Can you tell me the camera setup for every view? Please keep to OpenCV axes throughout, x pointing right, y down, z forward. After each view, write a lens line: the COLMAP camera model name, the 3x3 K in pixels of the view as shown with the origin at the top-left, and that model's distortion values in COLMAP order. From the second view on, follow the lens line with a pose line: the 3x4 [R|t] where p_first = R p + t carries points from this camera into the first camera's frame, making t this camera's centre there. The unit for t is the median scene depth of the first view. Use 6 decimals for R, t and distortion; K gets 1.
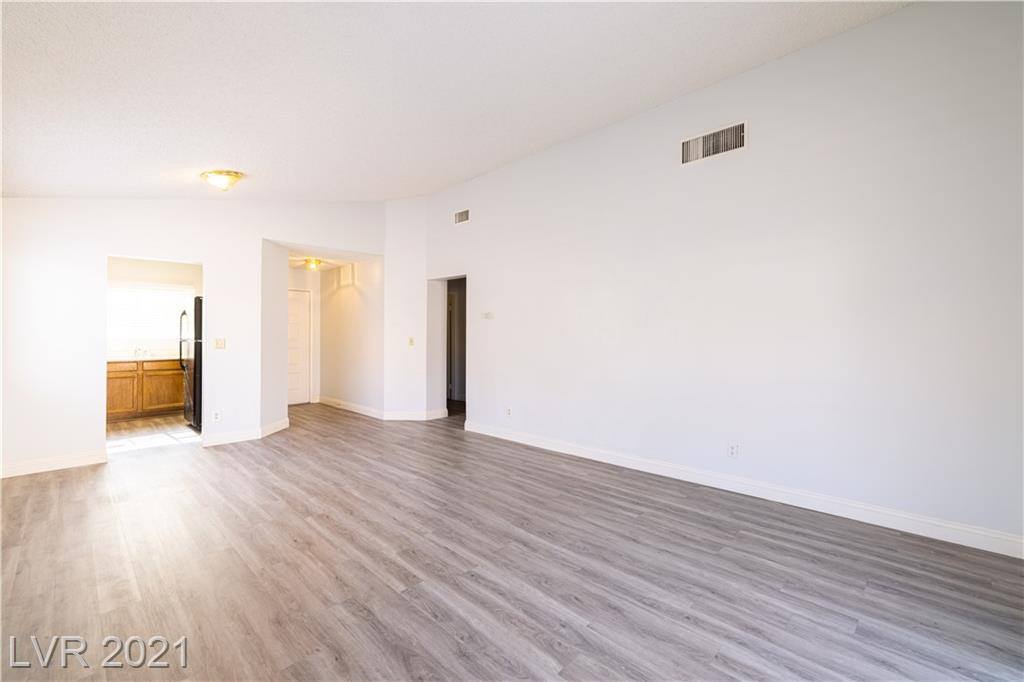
lens RADIAL K [[436.4, 0, 510.5], [0, 436.4, 331.9], [0, 0, 1]] dist [0.001122, 0.000186]
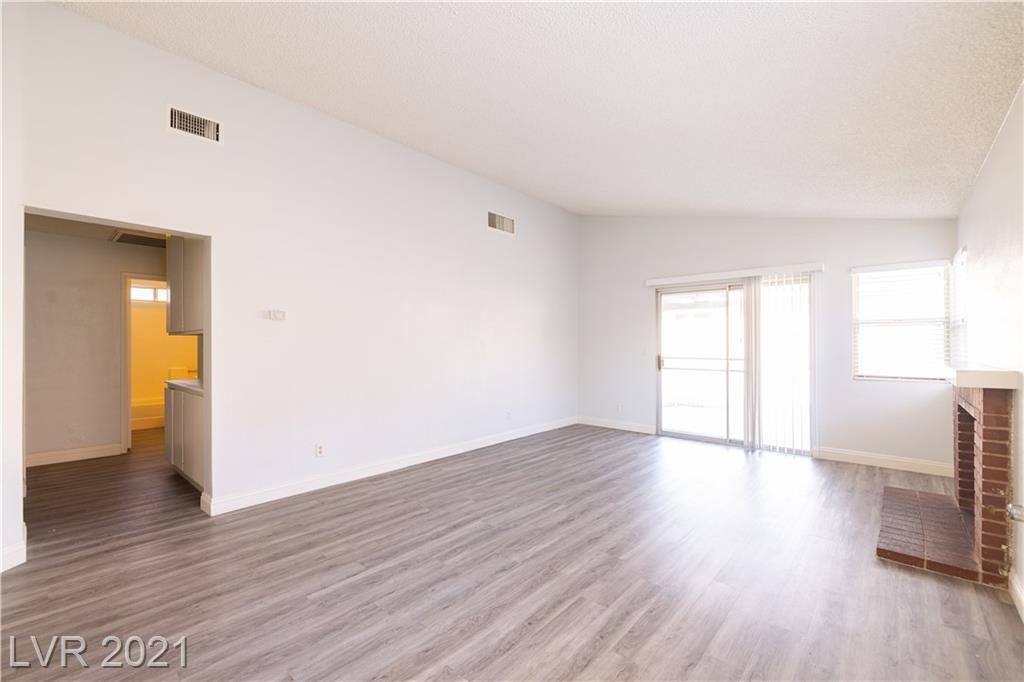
lens RADIAL K [[446.3, 0, 512.0], [0, 446.3, 341.0], [0, 0, 1]] dist [0.000997, 0.000205]
pose [[-0.070227, 0.009591, 0.997485, -1.064276], [-0.009184, 0.999905, -0.010261, 0.014218], [-0.997489, -0.009881, -0.070132, 1.035849]]
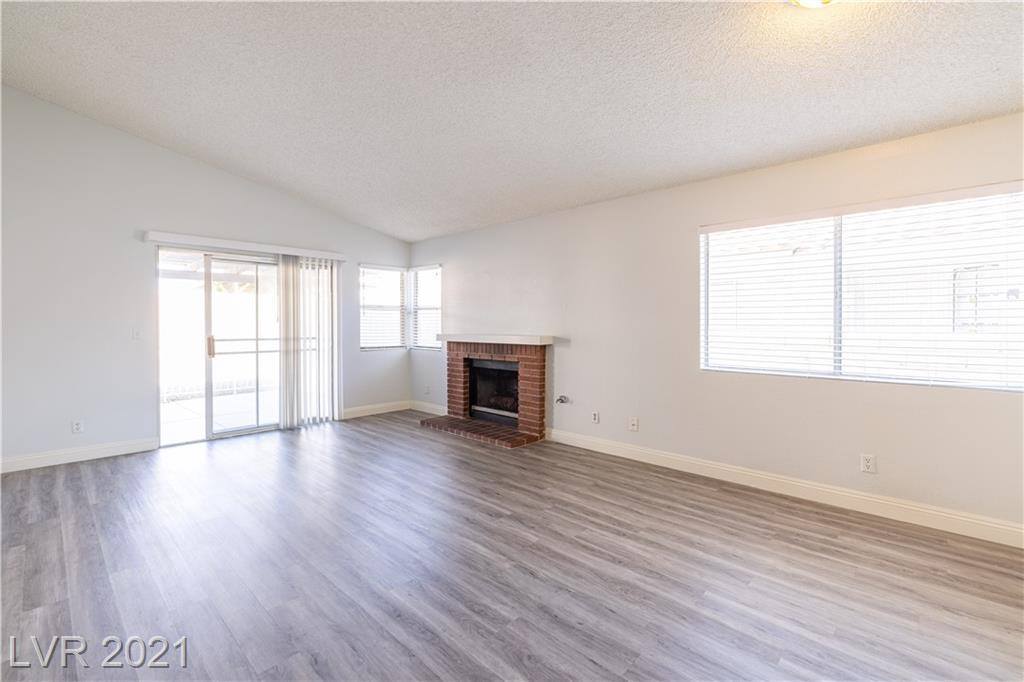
lens RADIAL K [[436.4, 0, 510.5], [0, 436.4, 331.9], [0, 0, 1]] dist [0.001122, 0.000186]
pose [[-0.999519, 0.002942, -0.030875, -0.354628], [0.002580, 0.999927, 0.011781, 0.015524], [0.030908, 0.011695, -0.999454, 1.580146]]
